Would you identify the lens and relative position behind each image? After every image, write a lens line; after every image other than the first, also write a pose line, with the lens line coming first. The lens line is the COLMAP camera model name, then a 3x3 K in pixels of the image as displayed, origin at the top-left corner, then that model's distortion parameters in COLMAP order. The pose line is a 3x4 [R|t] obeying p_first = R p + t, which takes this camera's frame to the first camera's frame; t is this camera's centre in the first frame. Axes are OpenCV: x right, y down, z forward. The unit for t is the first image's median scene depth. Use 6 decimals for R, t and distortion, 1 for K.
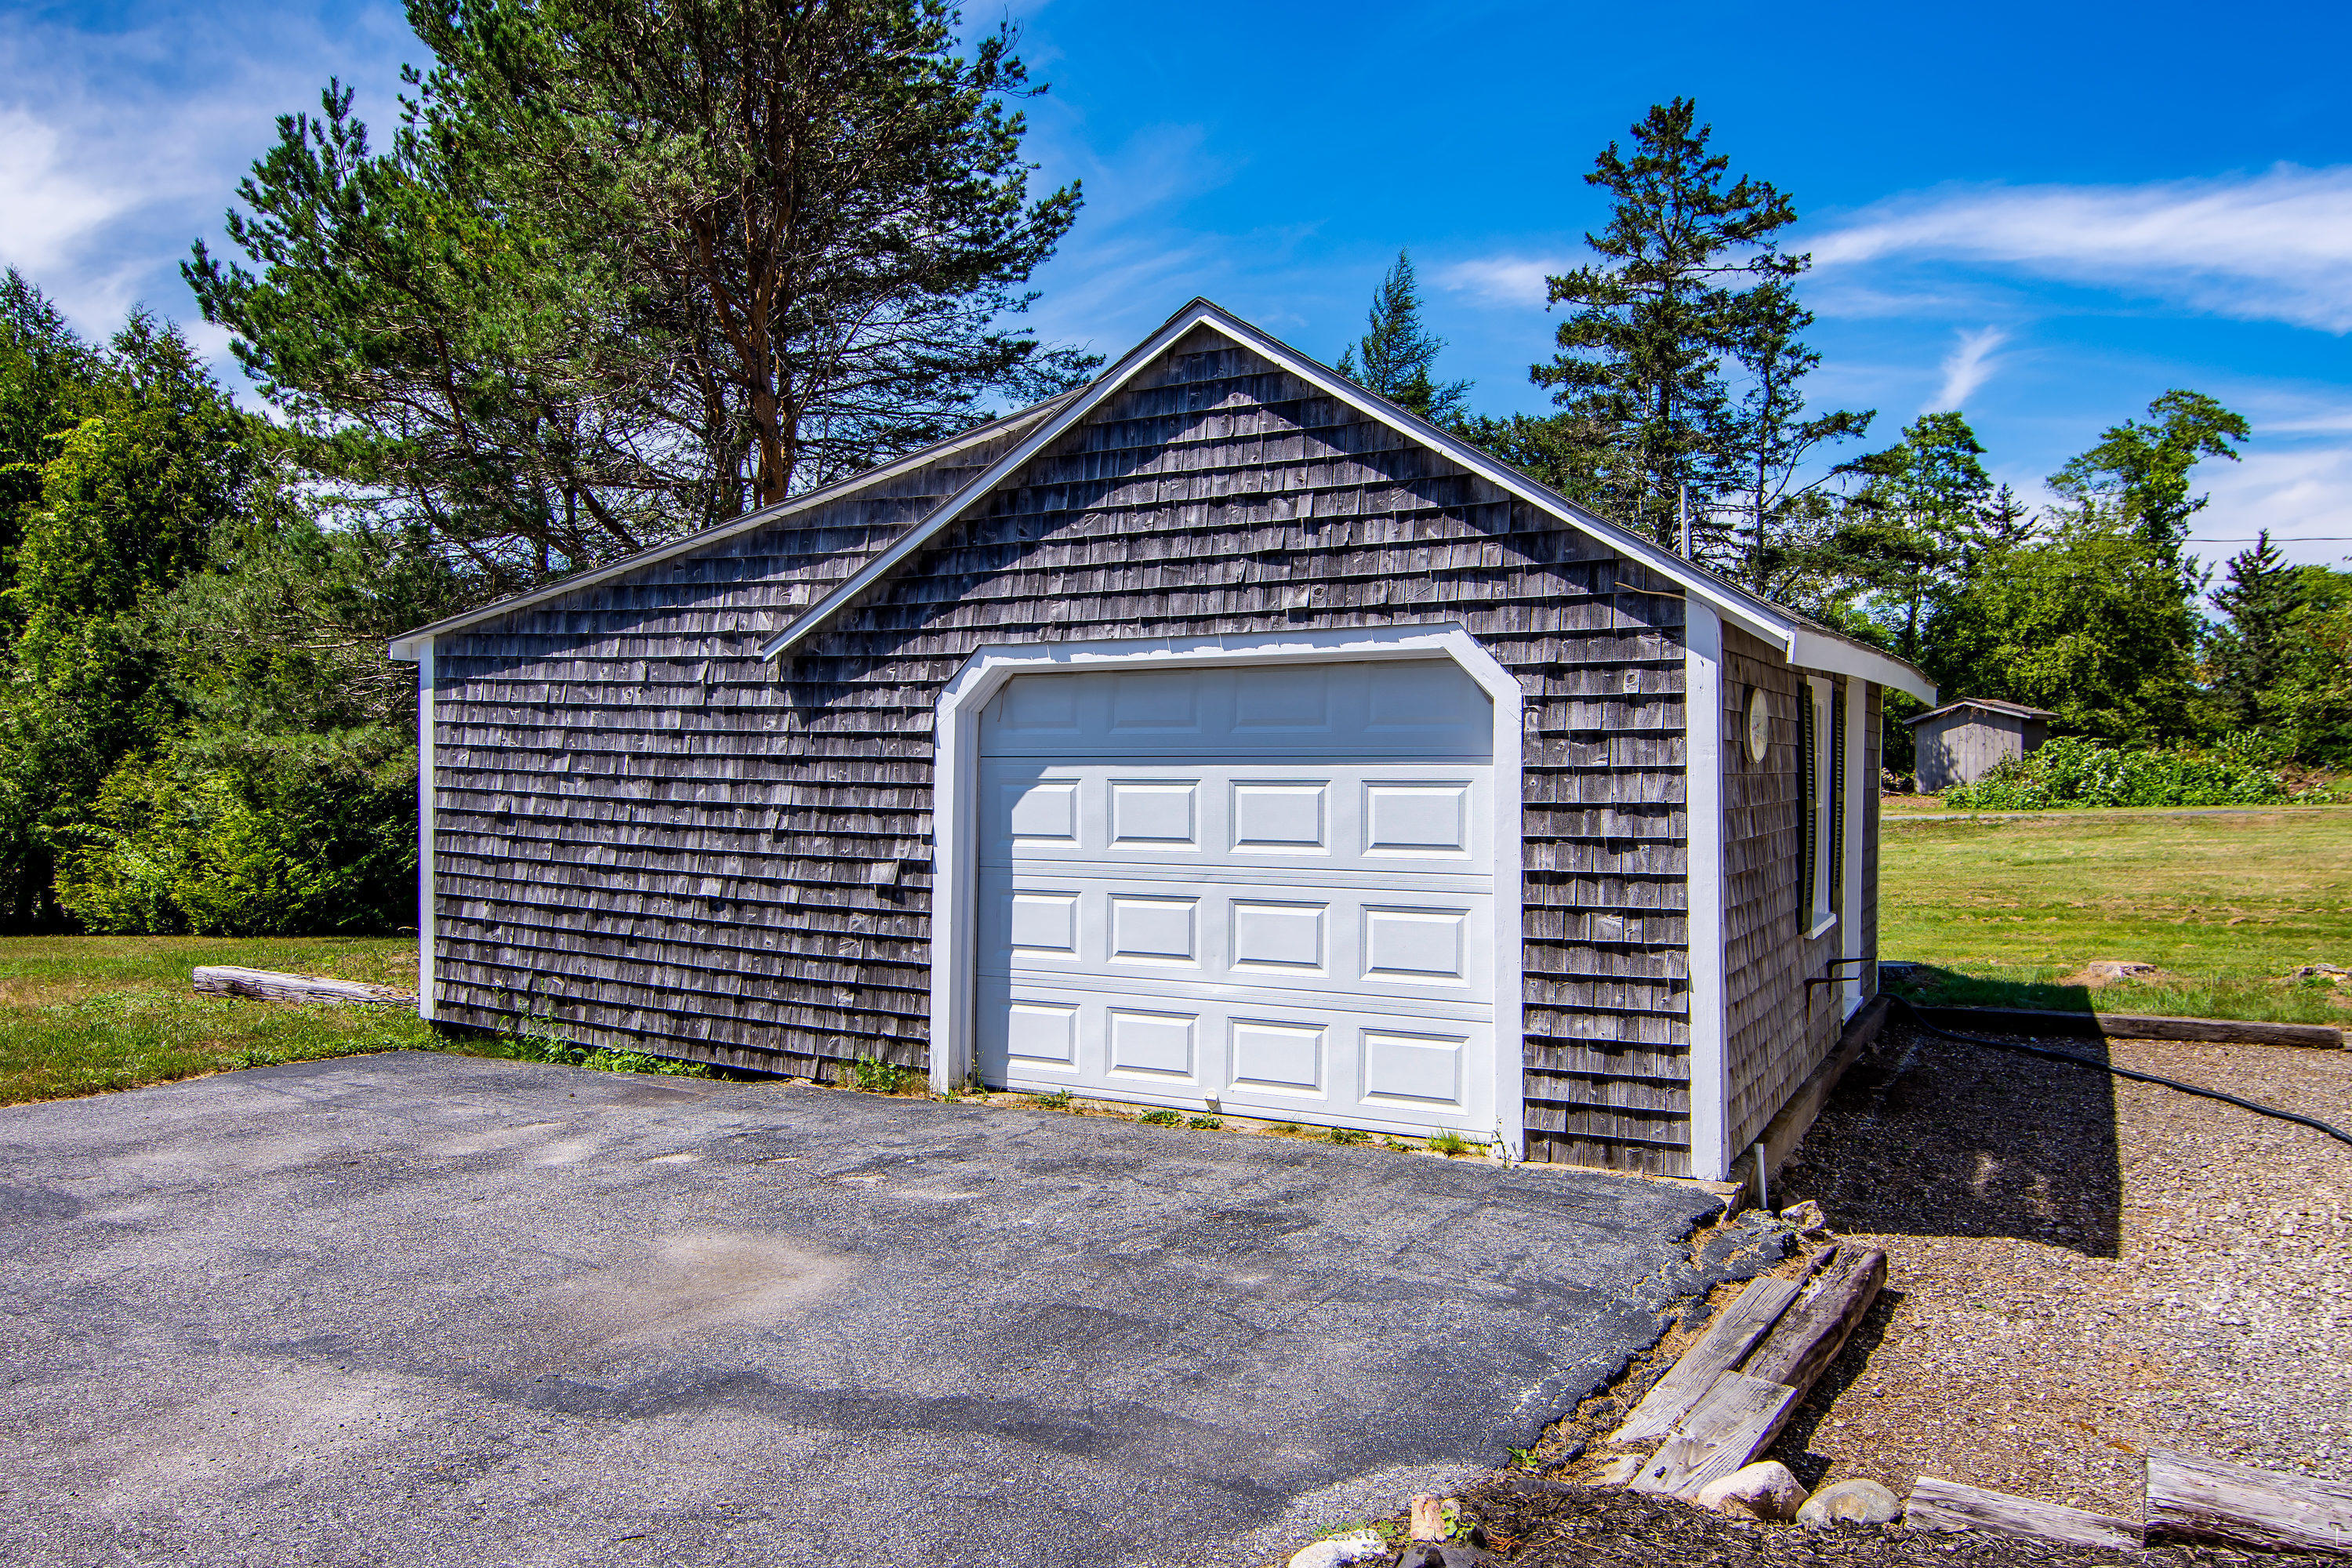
lens RADIAL K [[1649.5, 0, 1175.4], [0, 1649.5, 793.3], [0, 0, 1]] dist [0.008408, -0.002872]
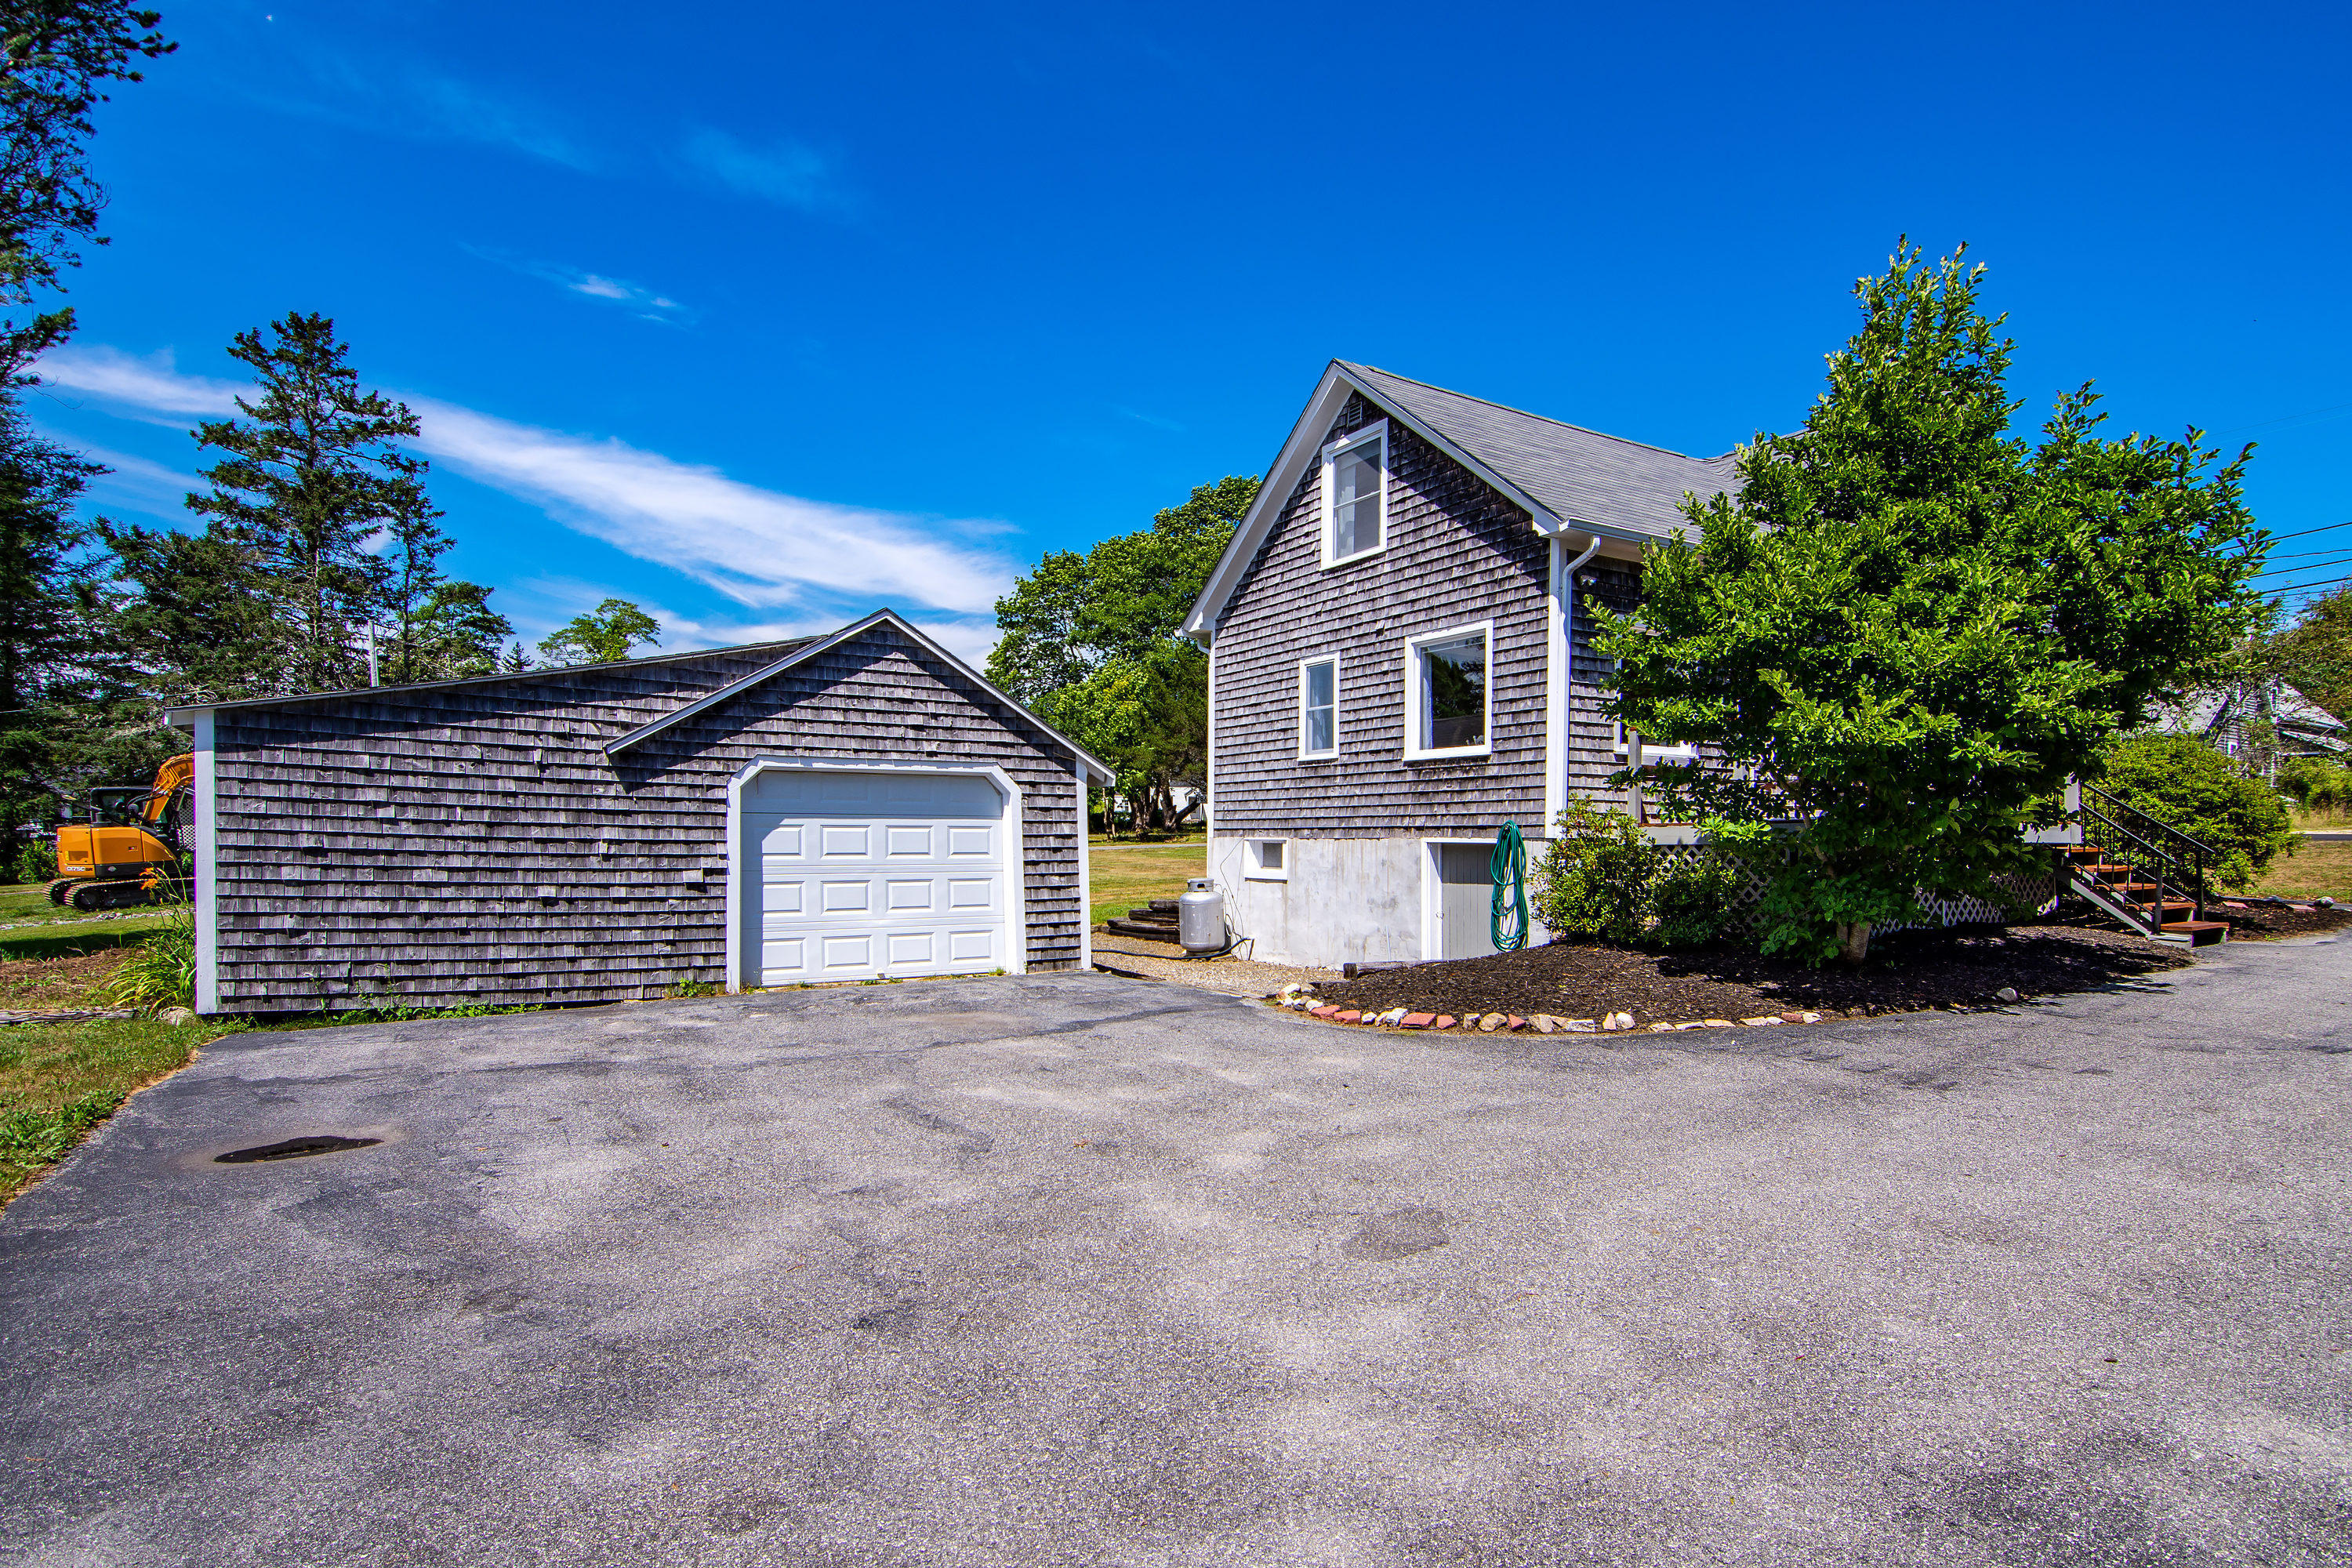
lens RADIAL K [[1164.6, 0, 1178.6], [0, 1164.6, 795.8], [0, 0, 1]] dist [-0.013377, -0.000450]
pose [[0.491301, 0.032579, 0.870380, -1.005928], [0.013235, 0.998906, -0.044860, 0.024276], [-0.870889, 0.033559, 0.490332, -0.086535]]
